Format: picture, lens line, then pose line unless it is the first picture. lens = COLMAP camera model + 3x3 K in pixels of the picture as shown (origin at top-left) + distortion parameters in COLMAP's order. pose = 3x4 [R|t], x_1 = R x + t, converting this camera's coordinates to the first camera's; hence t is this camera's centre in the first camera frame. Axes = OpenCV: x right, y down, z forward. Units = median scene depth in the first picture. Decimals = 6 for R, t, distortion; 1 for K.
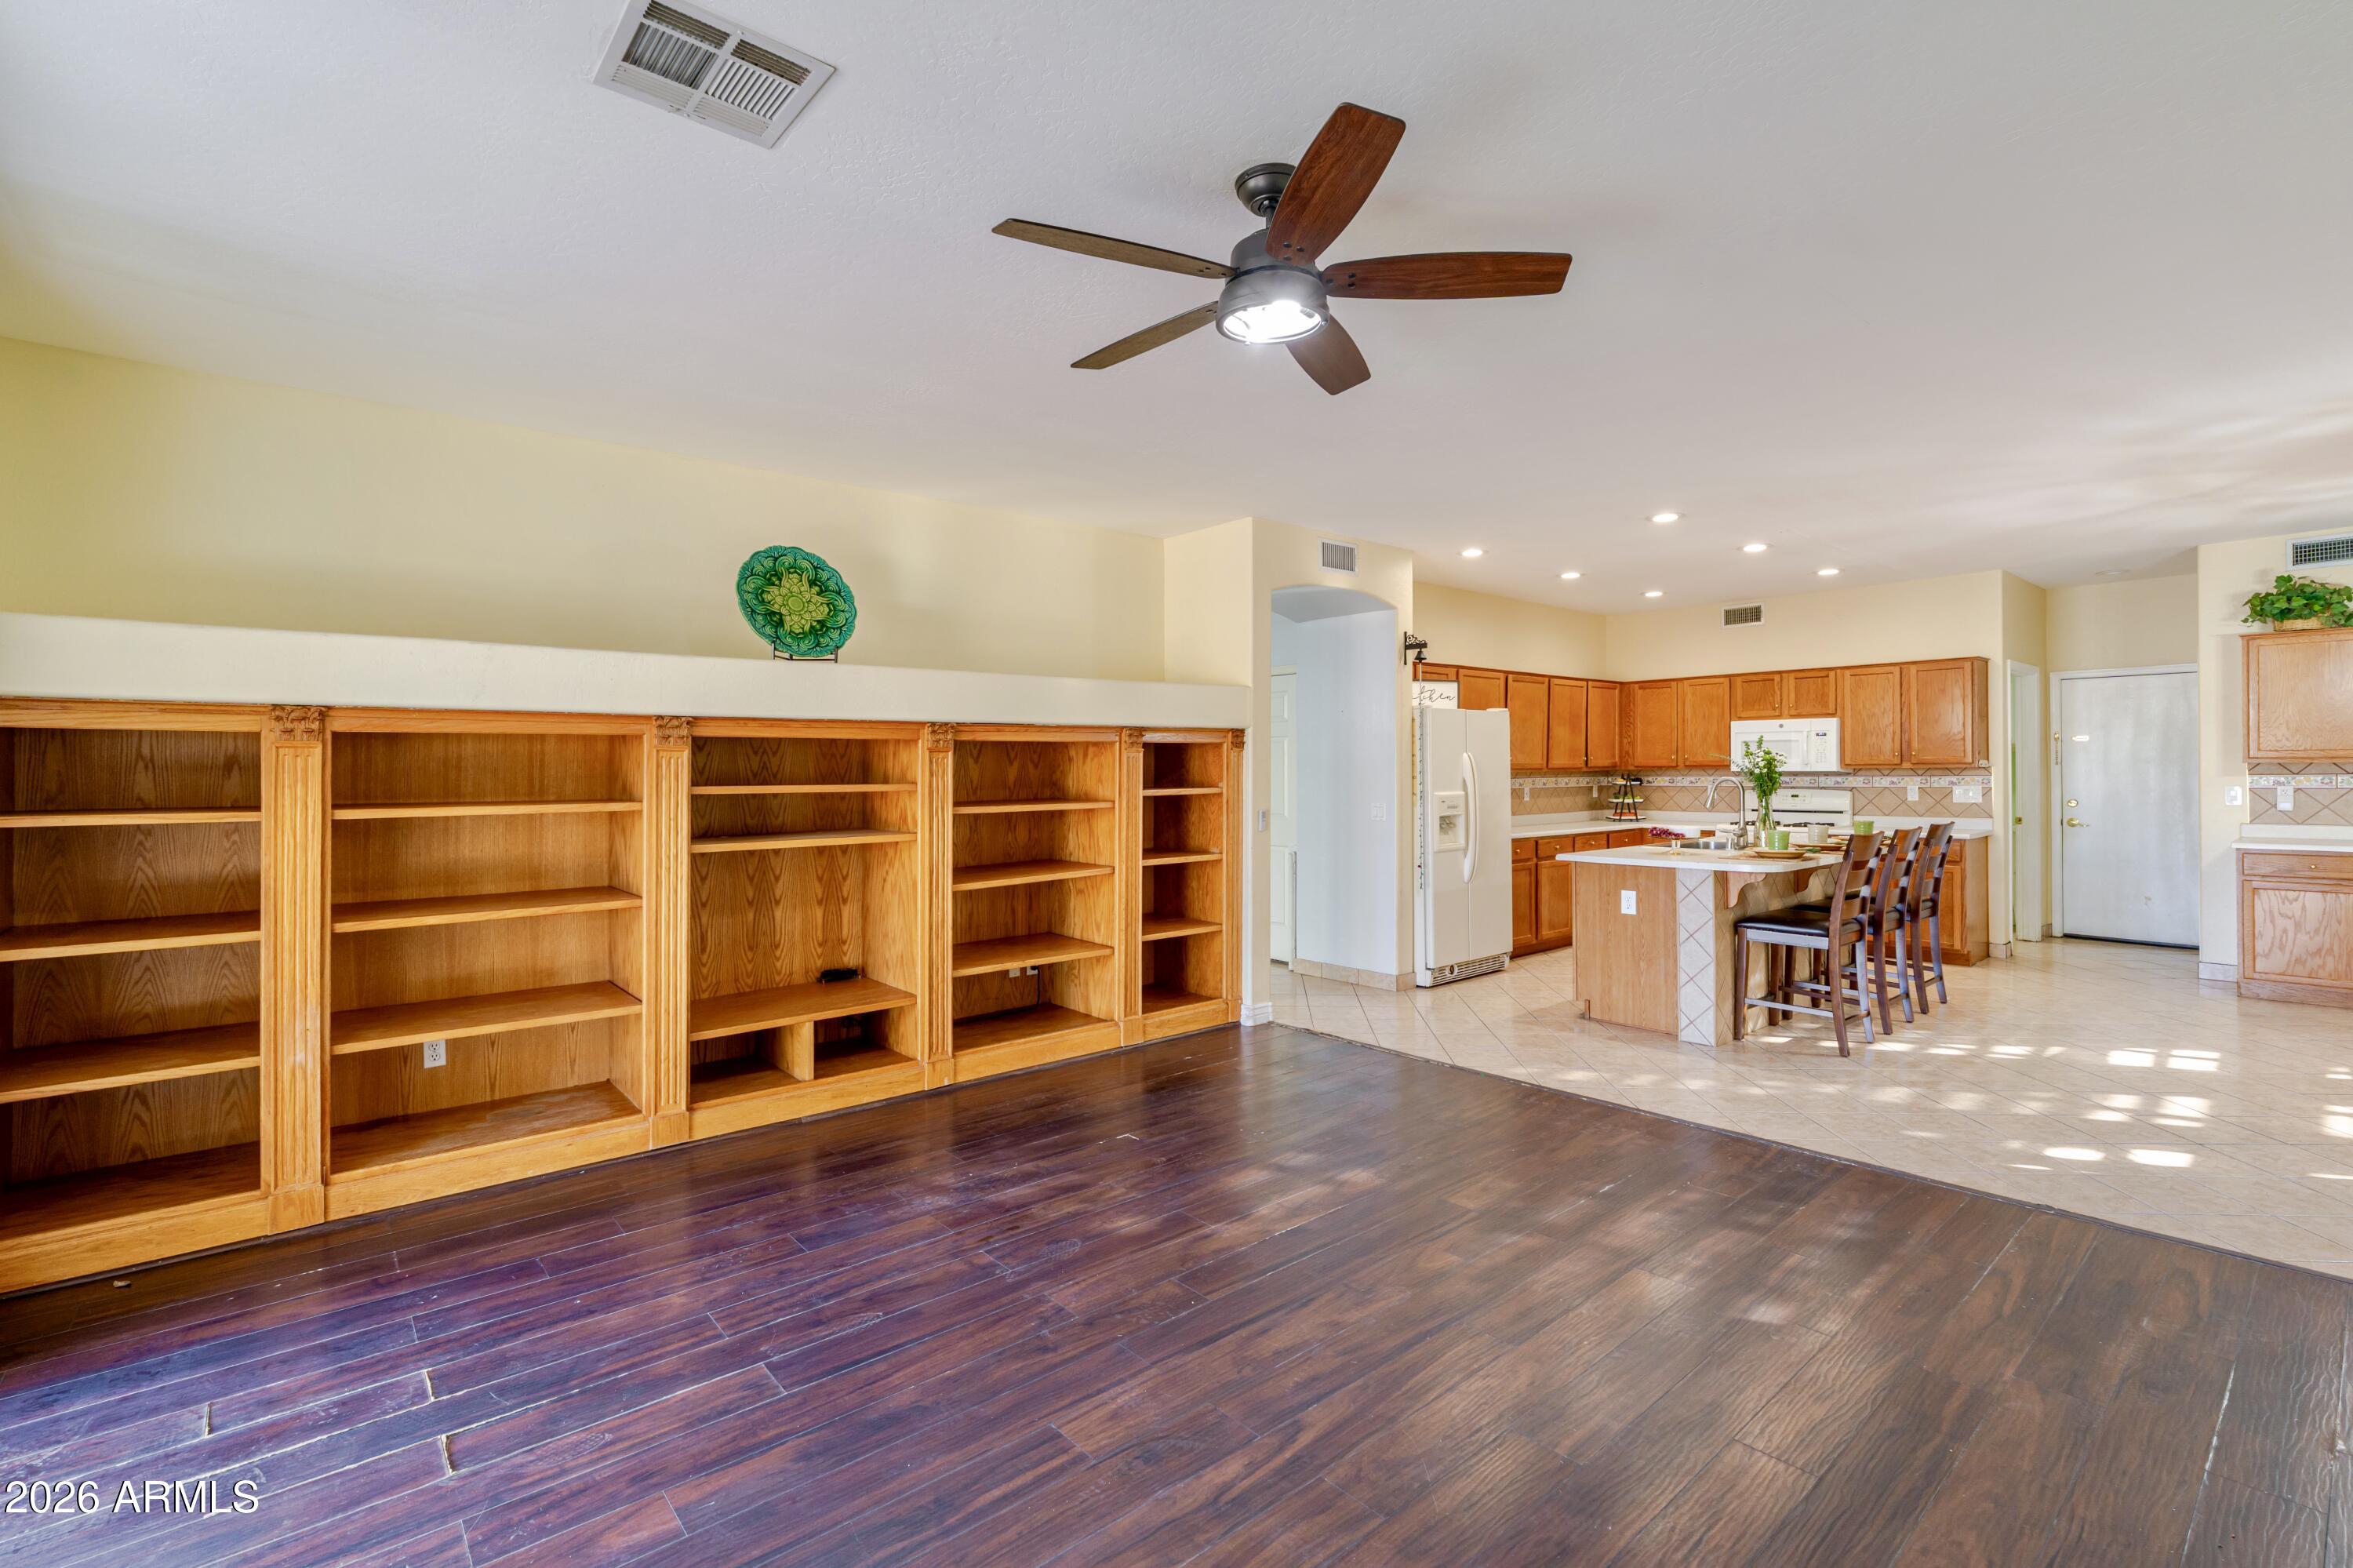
lens RADIAL K [[1052.2, 0, 1160.8], [0, 1052.2, 778.6], [0, 0, 1]] dist [-0.017088, 0.004392]
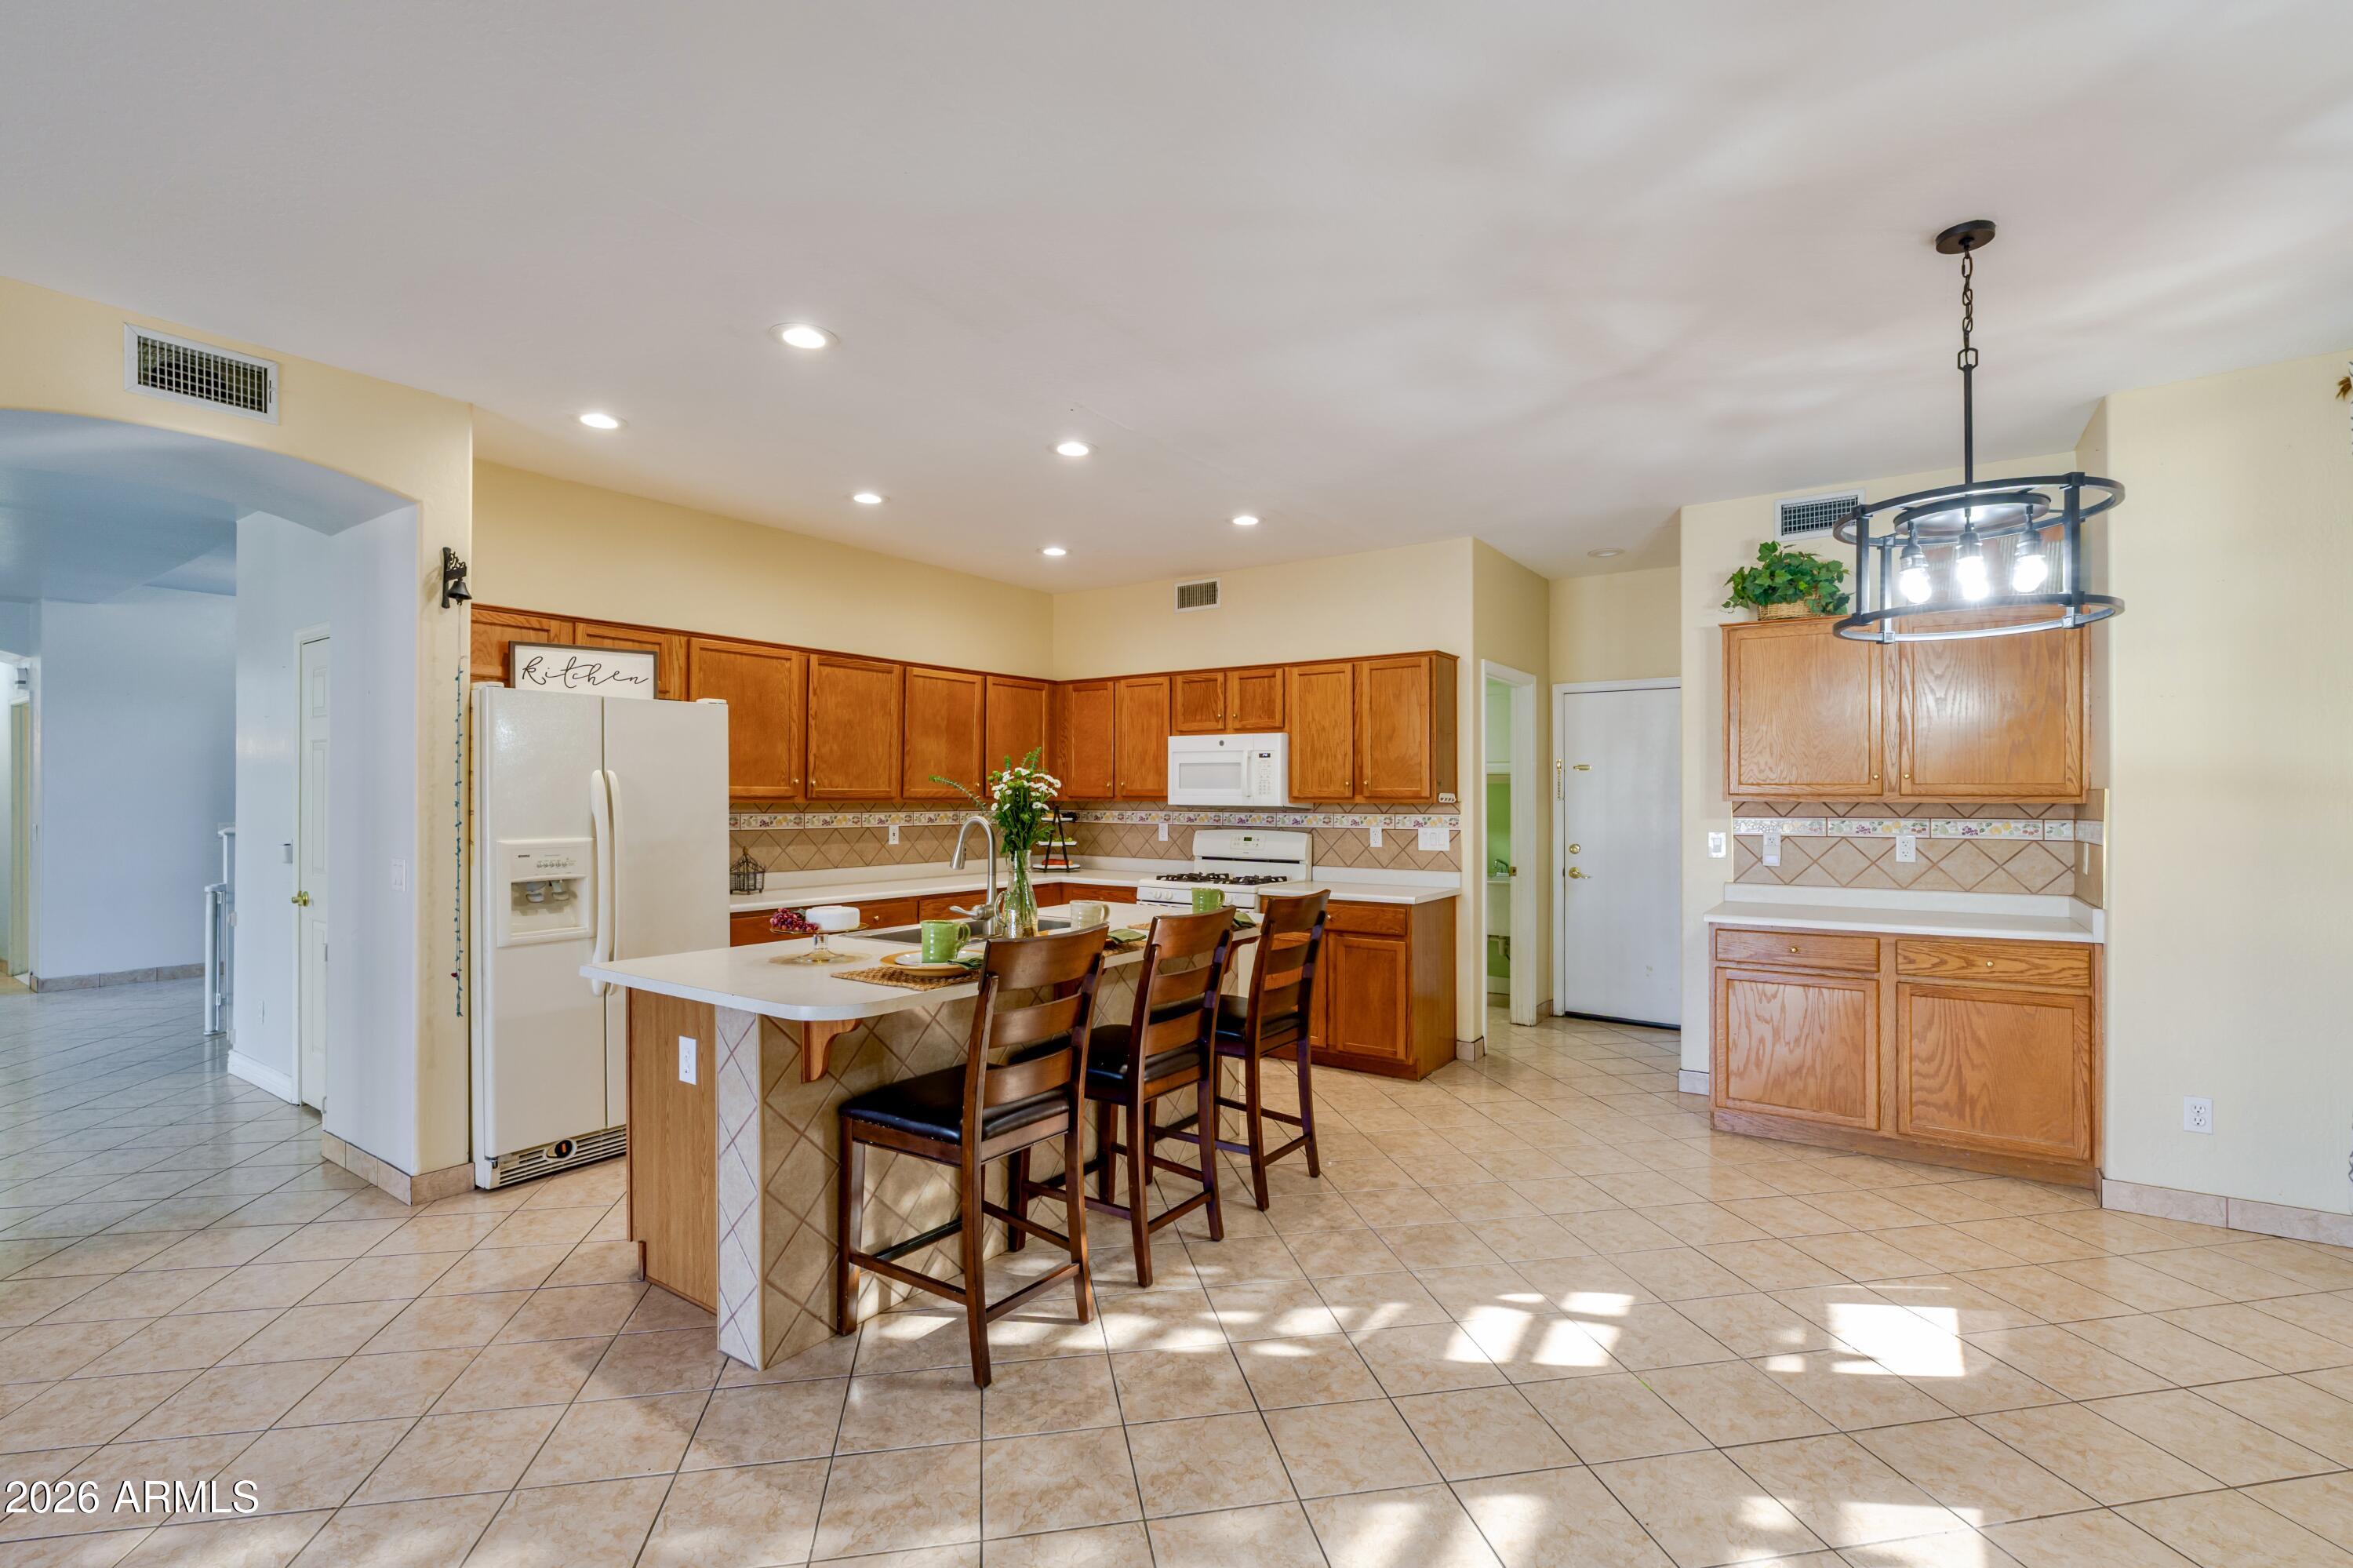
lens RADIAL K [[1052.2, 0, 1177.8], [0, 1052.2, 800.9], [0, 0, 1]] dist [-0.017088, 0.004392]
pose [[0.966160, 0.009627, 0.257763, 0.422368], [-0.008709, 0.999951, -0.004704, -0.007319], [-0.257796, 0.002300, 0.966197, 0.340163]]
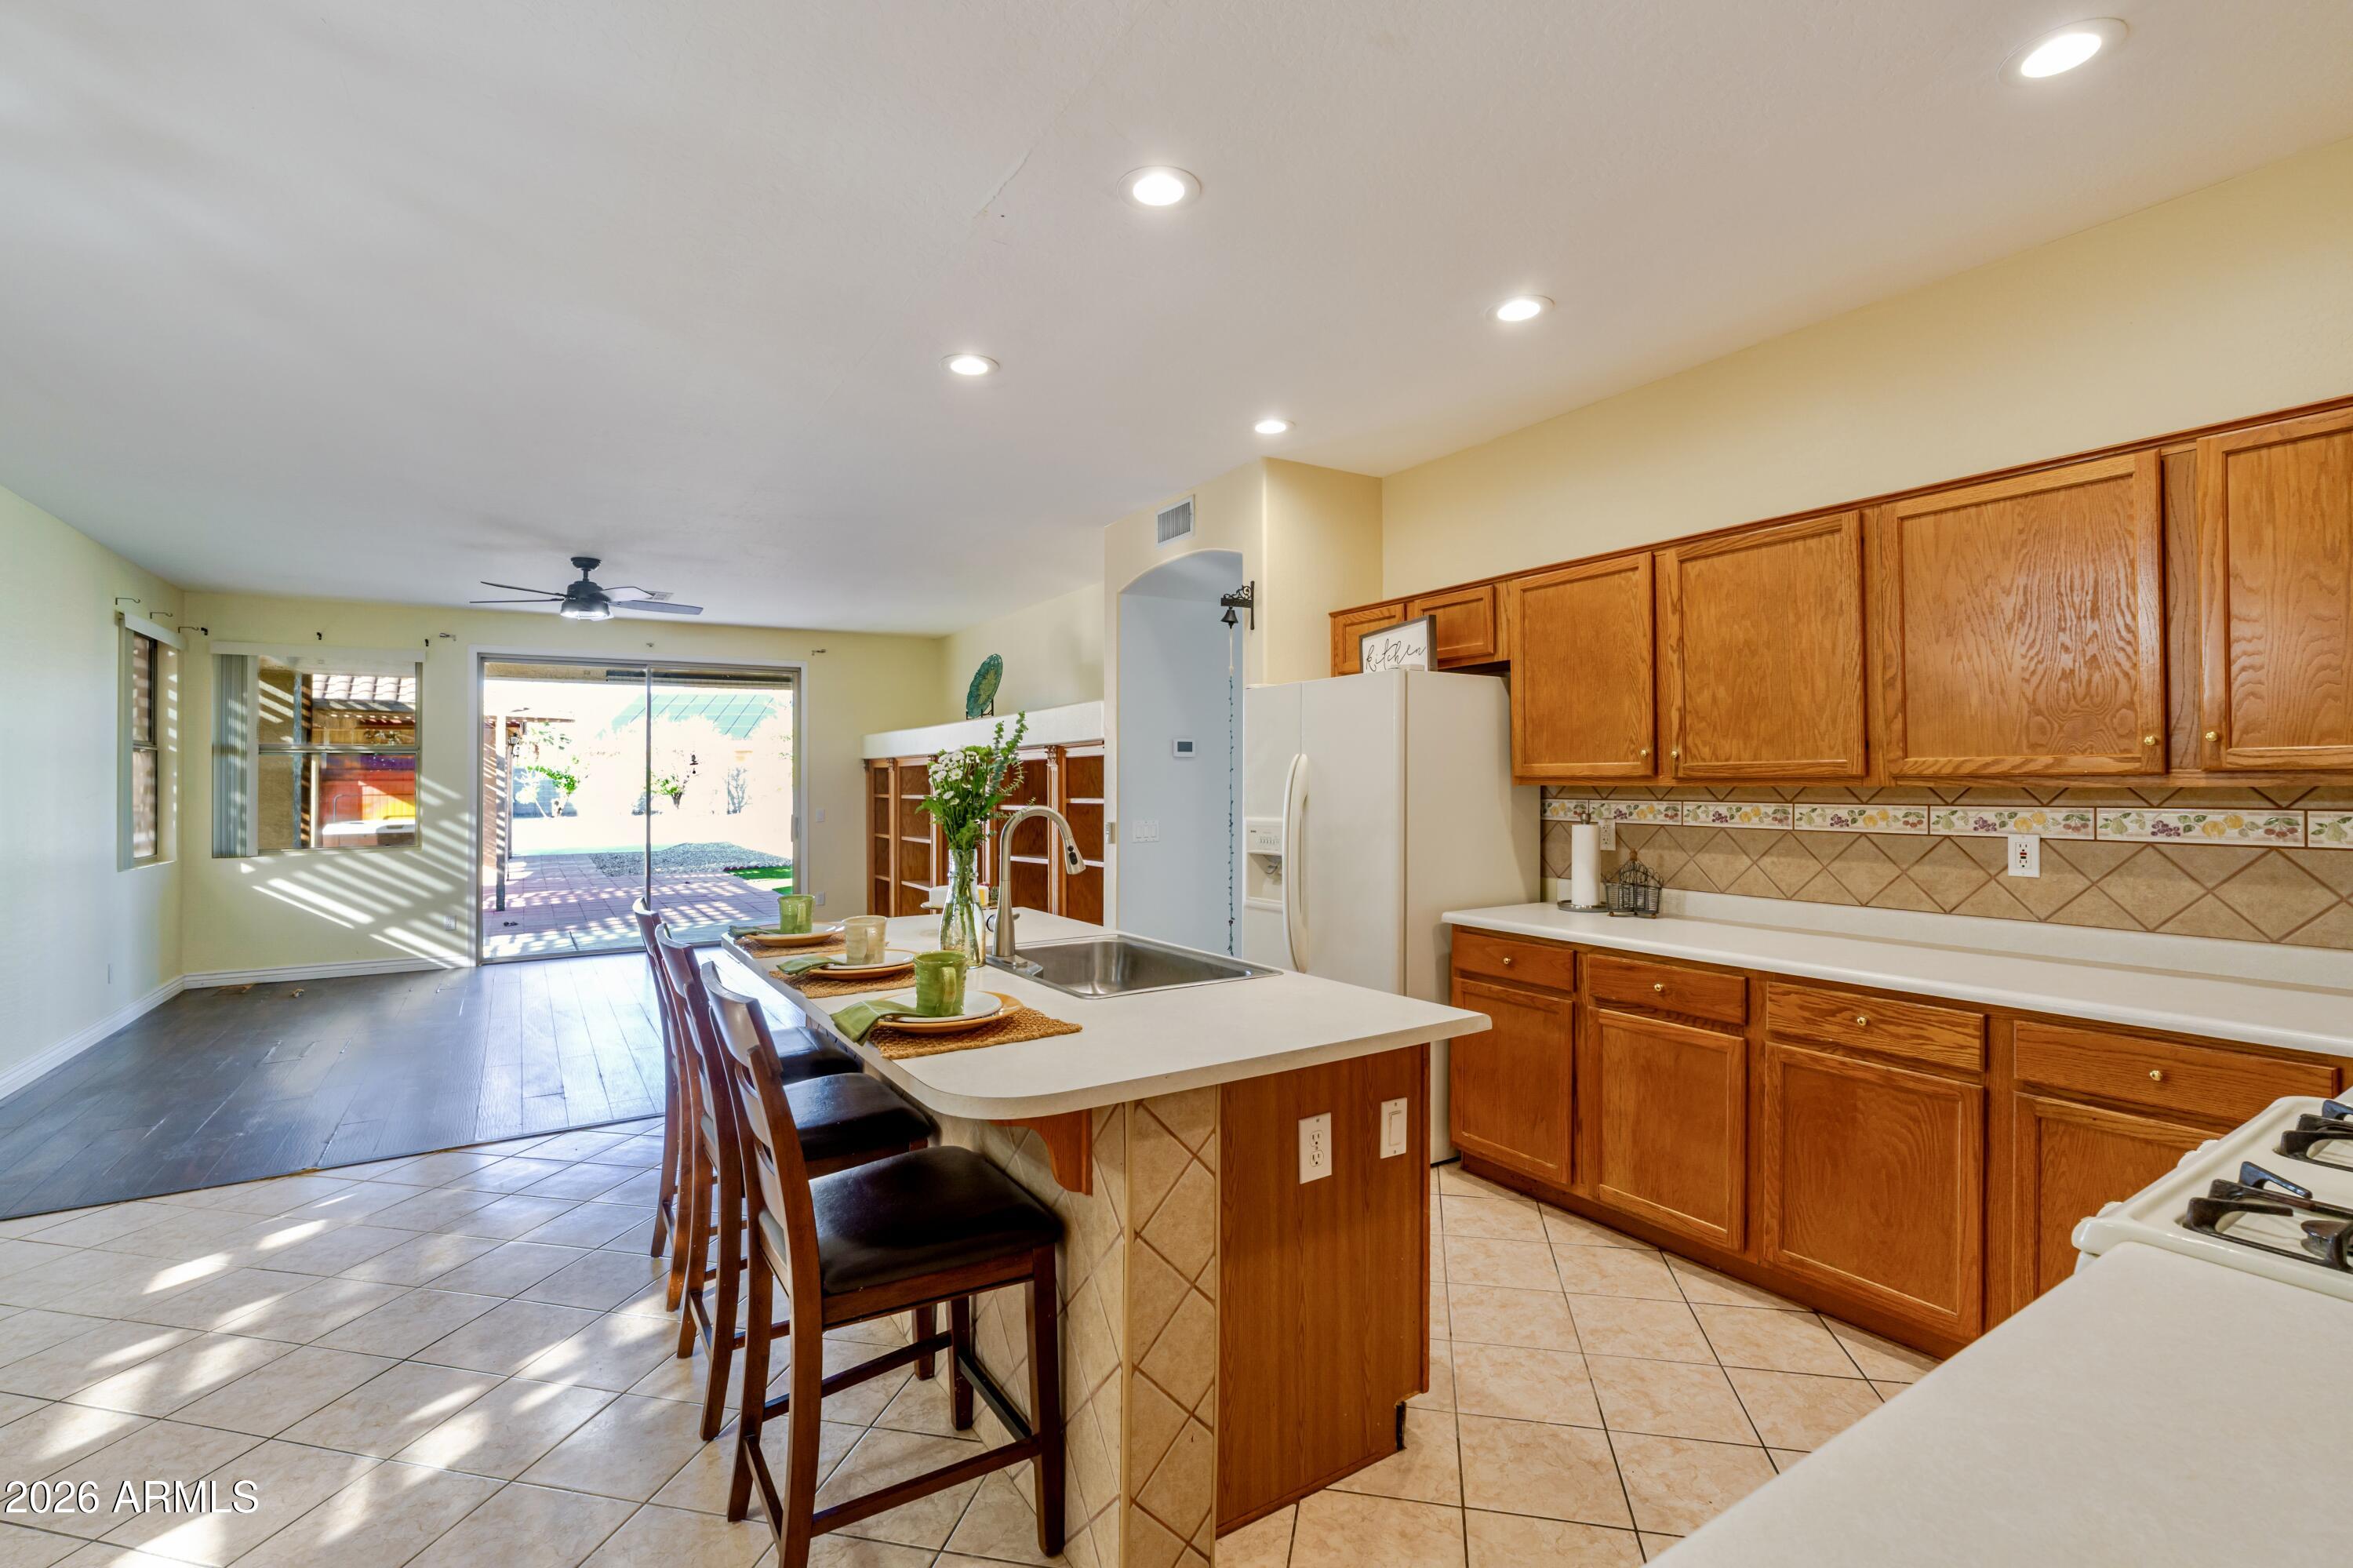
lens RADIAL K [[1052.2, 0, 1172.1], [0, 1052.2, 771.7], [0, 0, 1]] dist [-0.017088, 0.004392]
pose [[-0.137242, 0.000325, -0.990537, 0.839071], [0.002965, 0.999996, -0.000083, -0.014028], [0.990533, -0.002948, -0.137243, 0.947696]]
